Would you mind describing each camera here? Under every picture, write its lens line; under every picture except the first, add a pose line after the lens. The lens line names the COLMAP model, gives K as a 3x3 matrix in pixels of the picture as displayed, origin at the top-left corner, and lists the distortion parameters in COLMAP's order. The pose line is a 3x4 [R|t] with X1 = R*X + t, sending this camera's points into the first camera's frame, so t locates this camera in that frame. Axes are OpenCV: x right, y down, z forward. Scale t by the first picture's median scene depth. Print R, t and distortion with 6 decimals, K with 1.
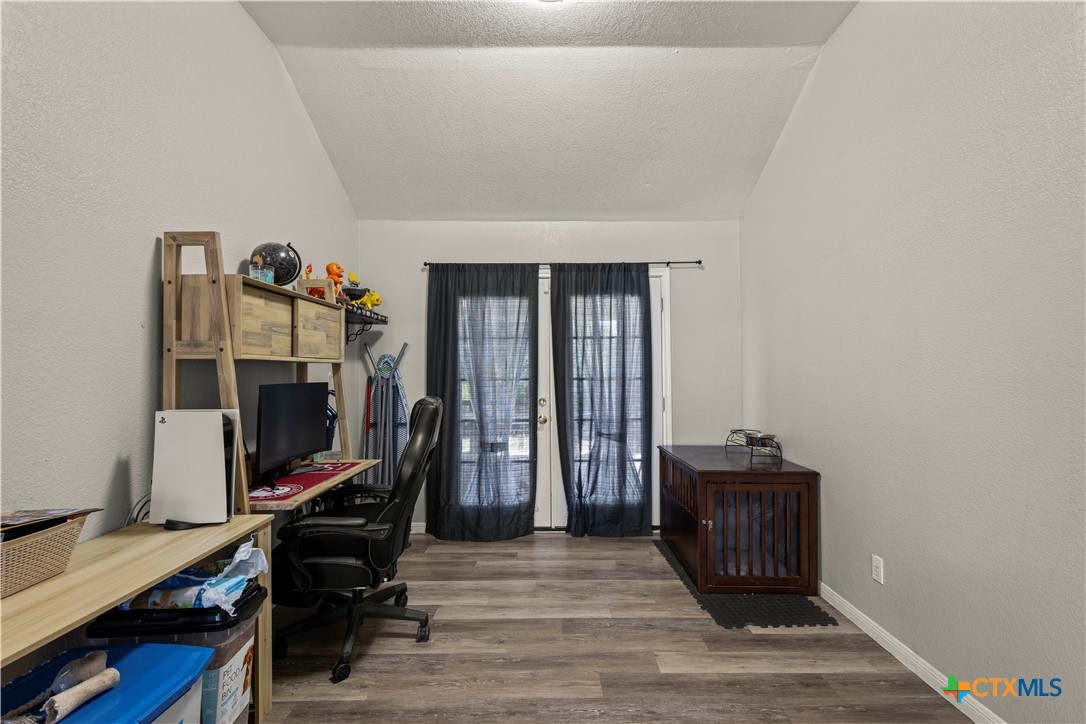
lens RADIAL K [[489.0, 0, 546.2], [0, 489.0, 361.3], [0, 0, 1]] dist [0.007055, -0.000094]
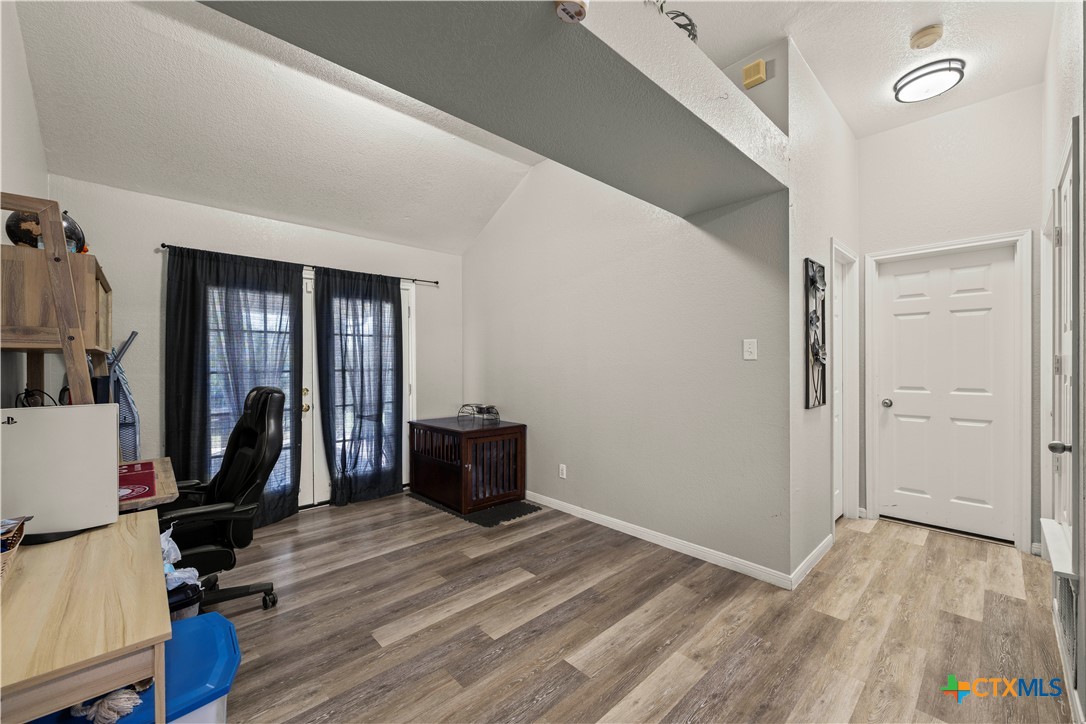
lens RADIAL K [[434.2, 0, 544.3], [0, 434.2, 363.7], [0, 0, 1]] dist [0.006299, -0.000864]
pose [[0.732131, -0.000197, 0.681164, -0.302520], [-0.011864, 0.999845, 0.013041, 0.001121], [-0.681060, -0.017629, 0.732015, -0.083266]]
